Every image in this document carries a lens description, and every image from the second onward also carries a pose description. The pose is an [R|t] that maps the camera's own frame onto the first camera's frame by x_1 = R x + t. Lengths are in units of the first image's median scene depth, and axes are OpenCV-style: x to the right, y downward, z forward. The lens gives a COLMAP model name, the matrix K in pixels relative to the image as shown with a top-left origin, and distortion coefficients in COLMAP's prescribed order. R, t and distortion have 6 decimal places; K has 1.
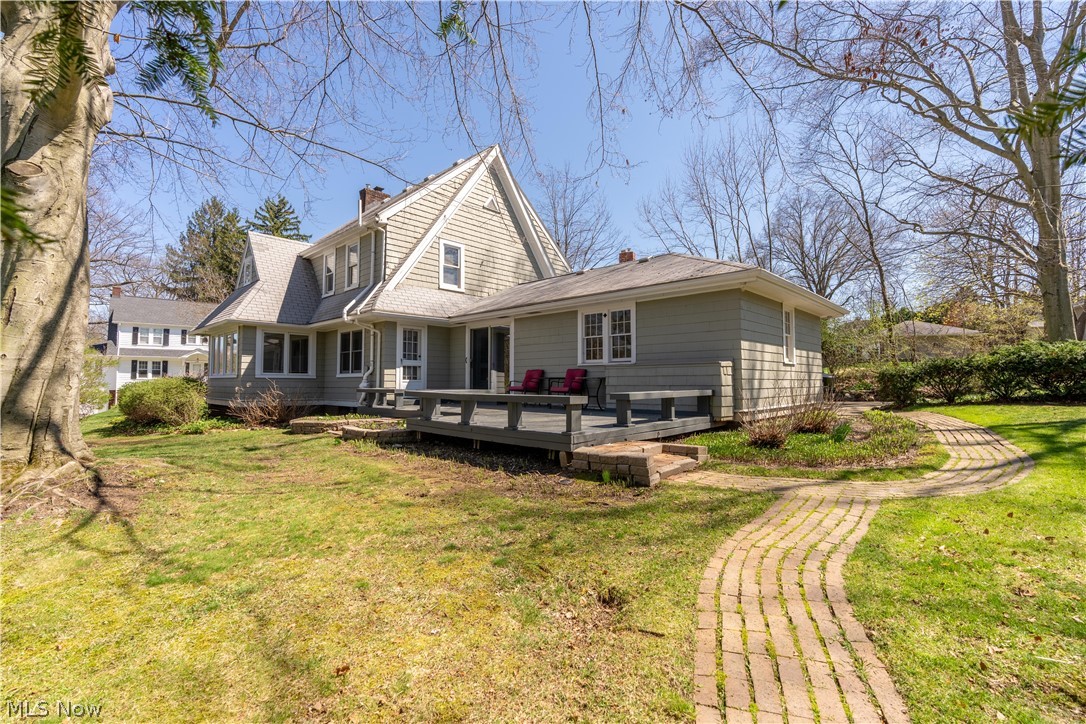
lens RADIAL K [[487.7, 0, 546.0], [0, 487.7, 360.3], [0, 0, 1]] dist [-0.002104, -0.000122]
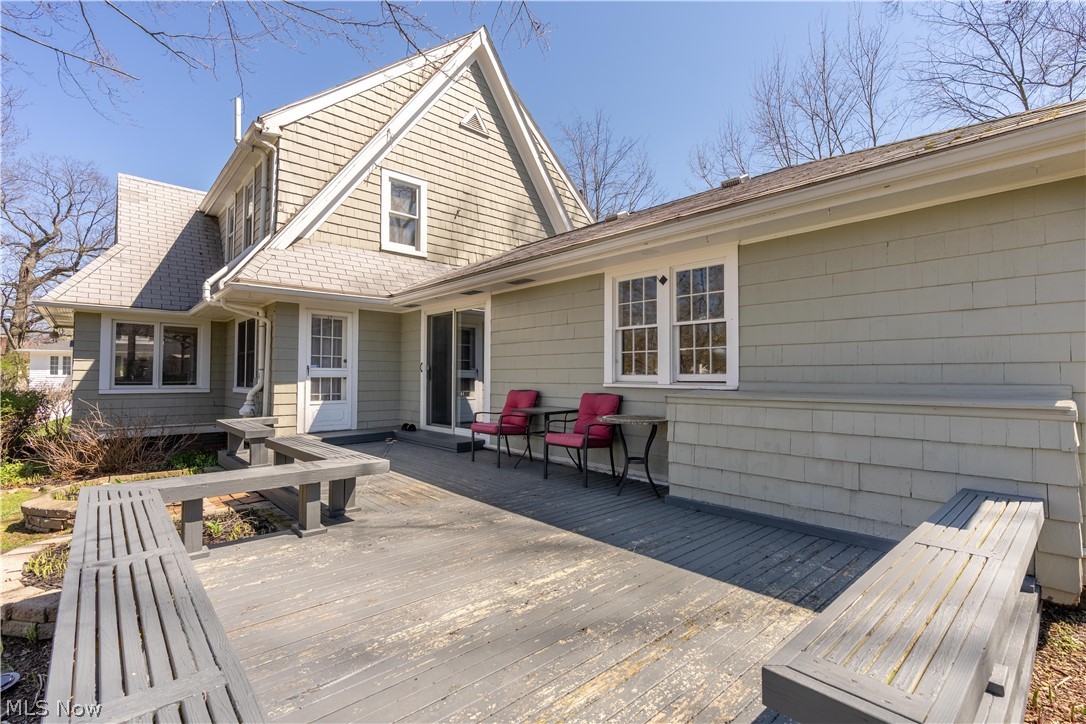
lens RADIAL K [[487.7, 0, 546.0], [0, 487.7, 360.3], [0, 0, 1]] dist [-0.002104, -0.000122]
pose [[0.997352, 0.000876, -0.072715, 0.034214], [0.000277, 0.999874, 0.015846, -0.018589], [0.072720, -0.015824, 0.997227, 0.413303]]
